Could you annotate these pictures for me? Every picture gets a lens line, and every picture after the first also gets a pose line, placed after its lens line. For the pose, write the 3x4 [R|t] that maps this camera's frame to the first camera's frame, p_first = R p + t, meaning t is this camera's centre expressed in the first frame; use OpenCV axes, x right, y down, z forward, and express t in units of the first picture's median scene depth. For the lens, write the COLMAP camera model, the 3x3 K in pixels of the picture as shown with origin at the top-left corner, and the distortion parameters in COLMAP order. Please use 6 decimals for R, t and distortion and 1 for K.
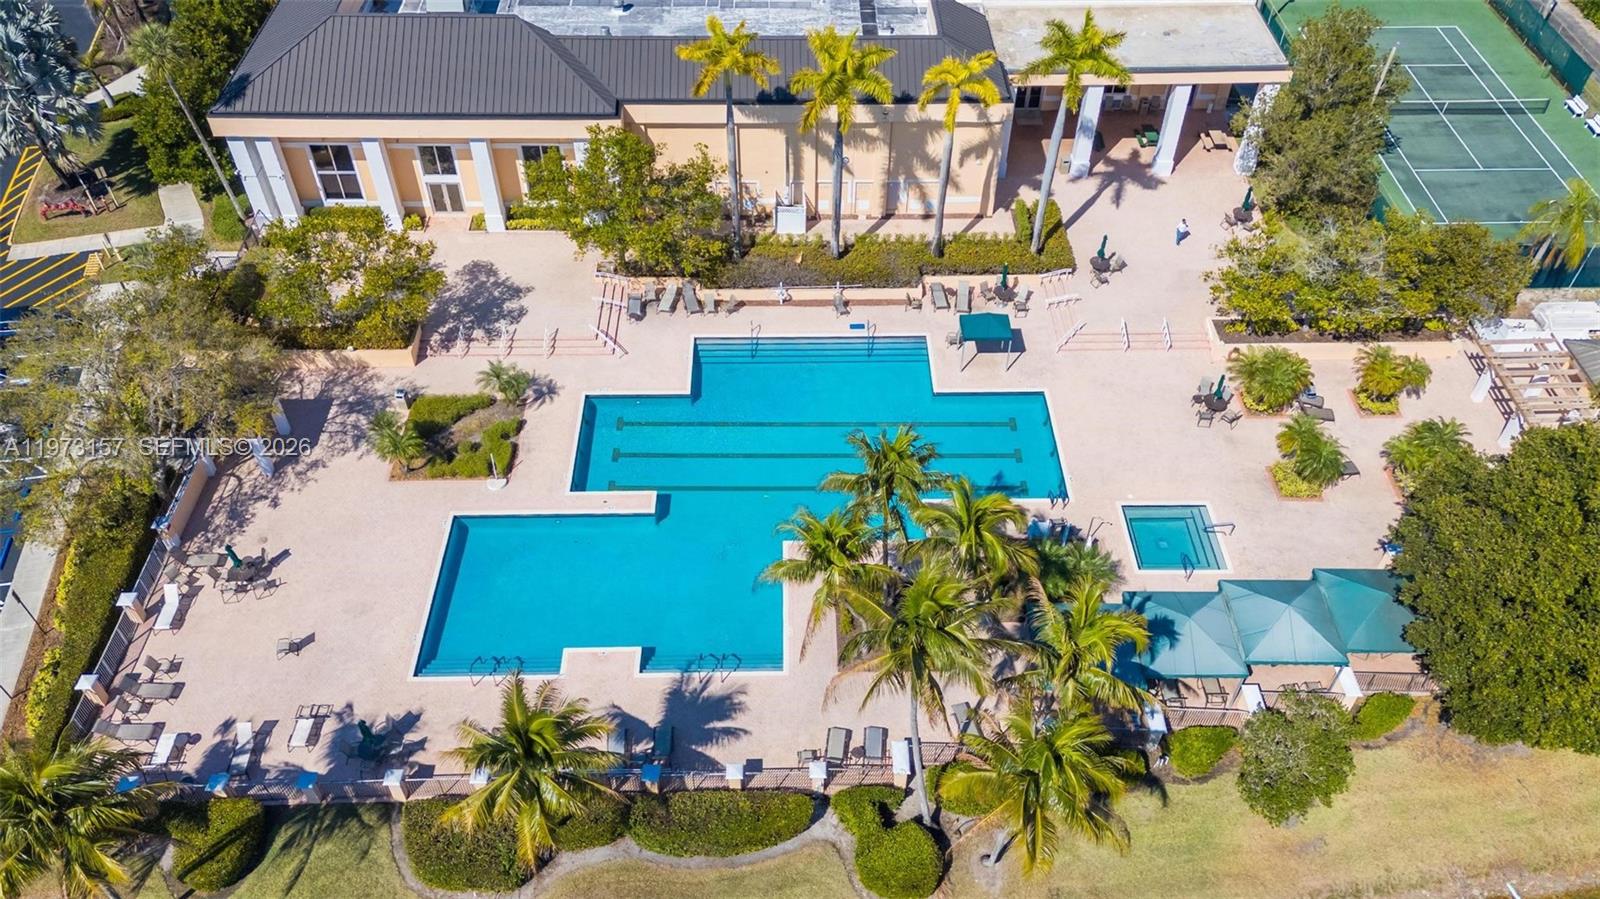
lens RADIAL K [[1213.3, 0, 800.0], [0, 1213.3, 449.5], [0, 0, 1]] dist [0.065295, -0.002361]
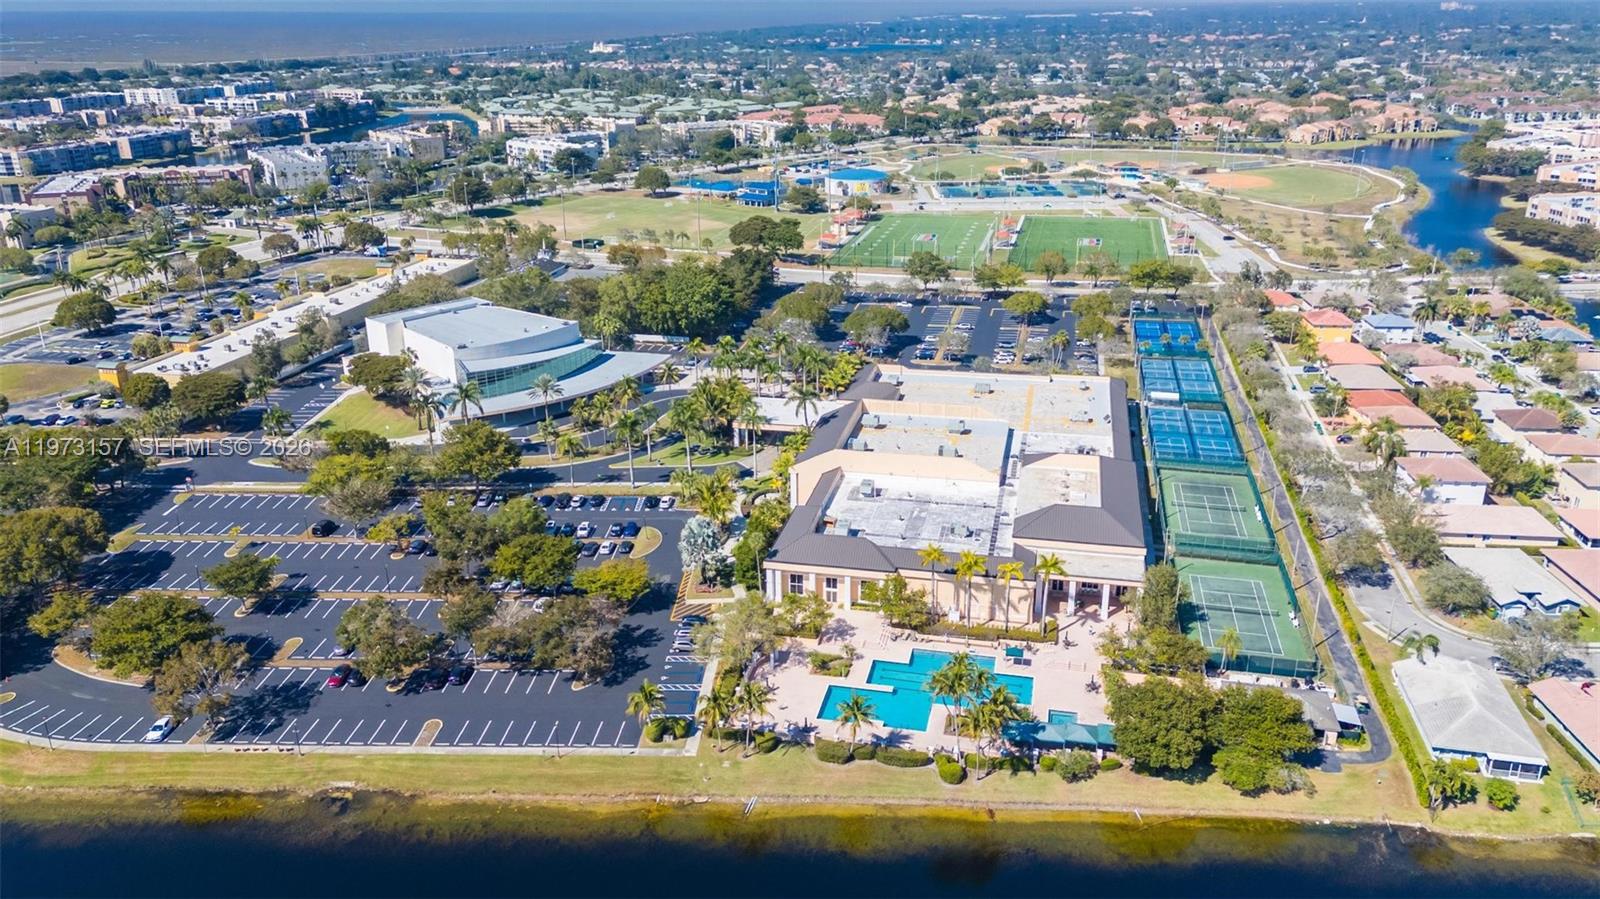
lens RADIAL K [[1213.3, 0, 800.0], [0, 1213.3, 449.5], [0, 0, 1]] dist [0.065295, -0.002361]
pose [[0.971737, 0.068420, -0.225935, 0.262039], [-0.154693, 0.907511, -0.390505, 0.623068], [0.178320, 0.414419, 0.892445, -1.739428]]
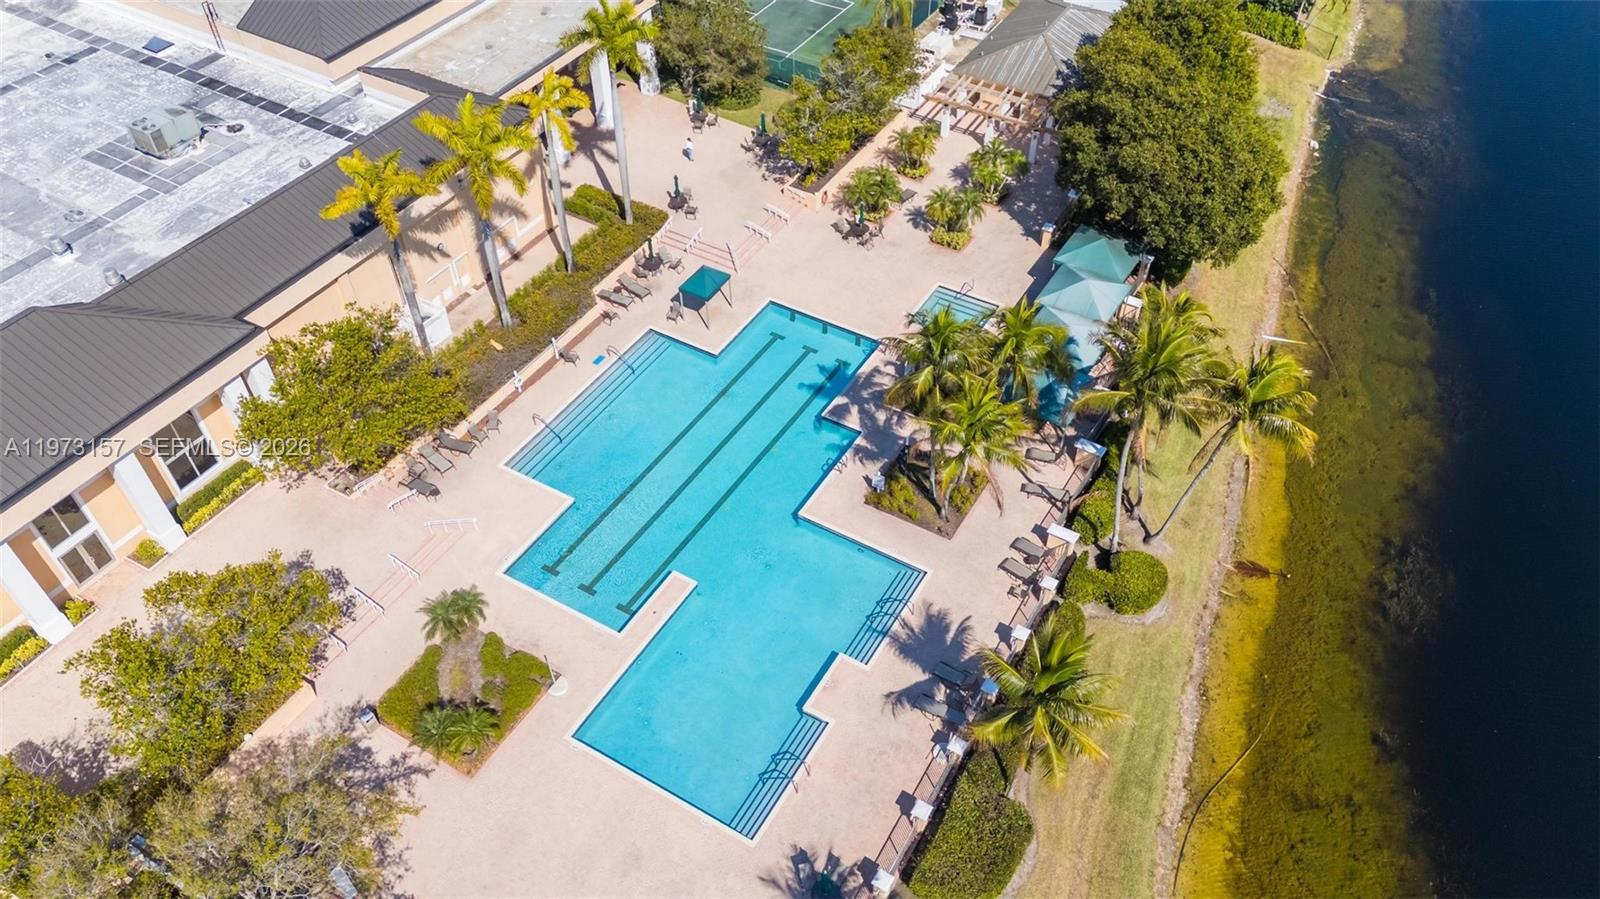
lens RADIAL K [[1213.3, 0, 800.0], [0, 1213.3, 449.5], [0, 0, 1]] dist [0.065295, -0.002361]
pose [[0.524359, -0.609578, 0.594527, -0.502916], [0.610017, 0.756059, 0.237179, -0.179824], [-0.594076, 0.238305, 0.768299, 0.136794]]
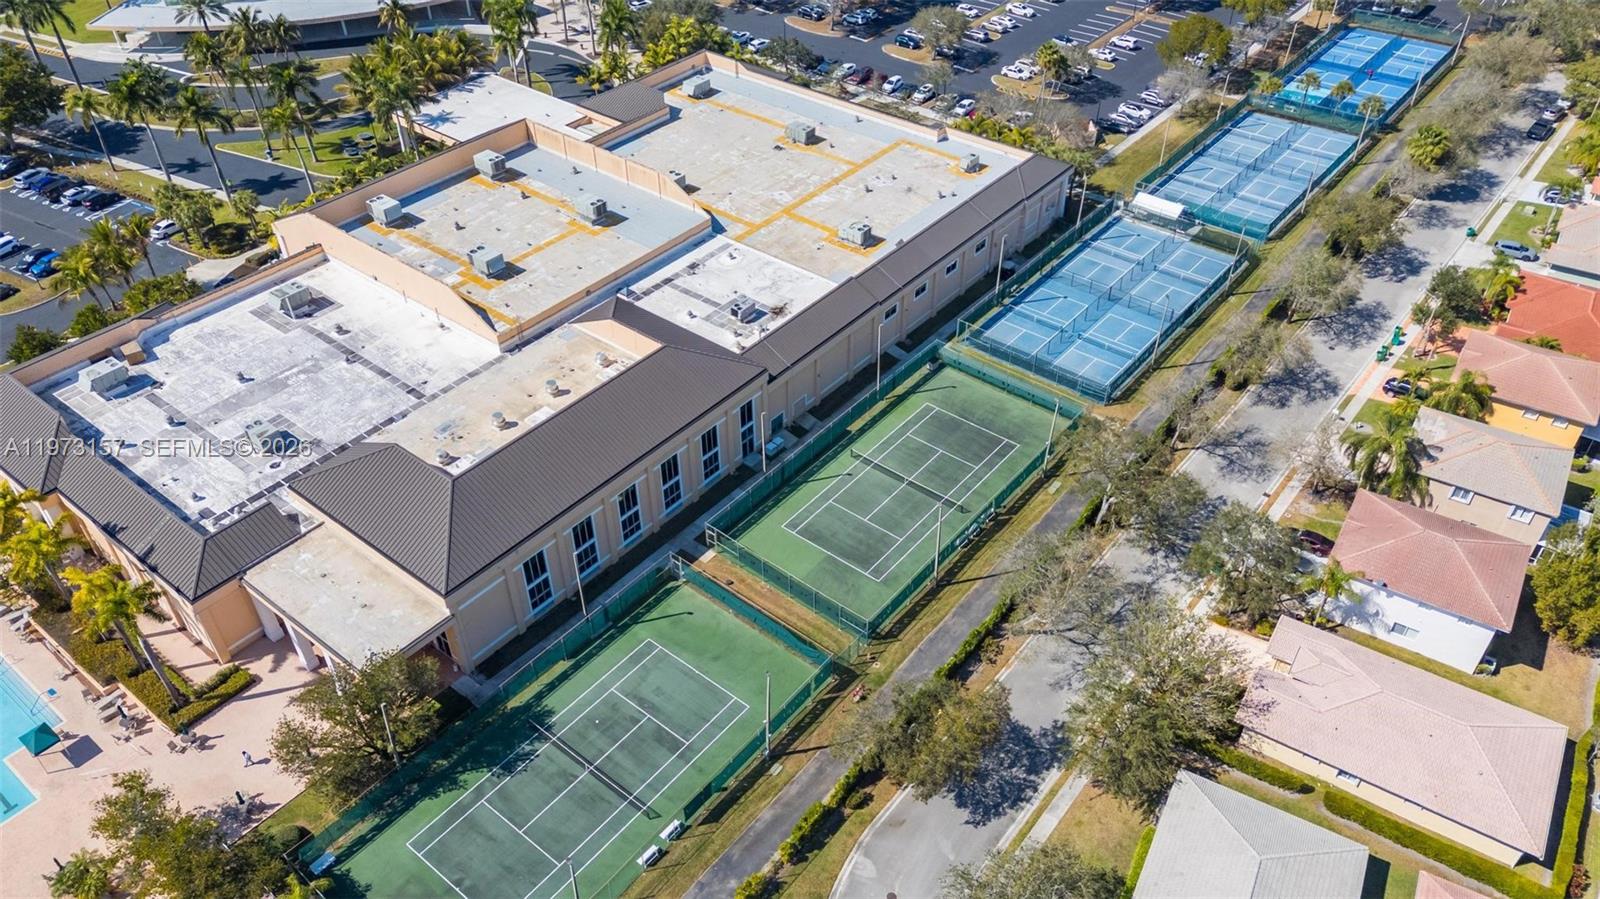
lens RADIAL K [[1213.3, 0, 800.0], [0, 1213.3, 449.5], [0, 0, 1]] dist [0.065295, -0.002361]
pose [[0.775871, 0.391903, -0.494404, 1.345357], [-0.440244, 0.897641, 0.020662, -0.779740], [0.451895, 0.201627, 0.868986, 0.038109]]
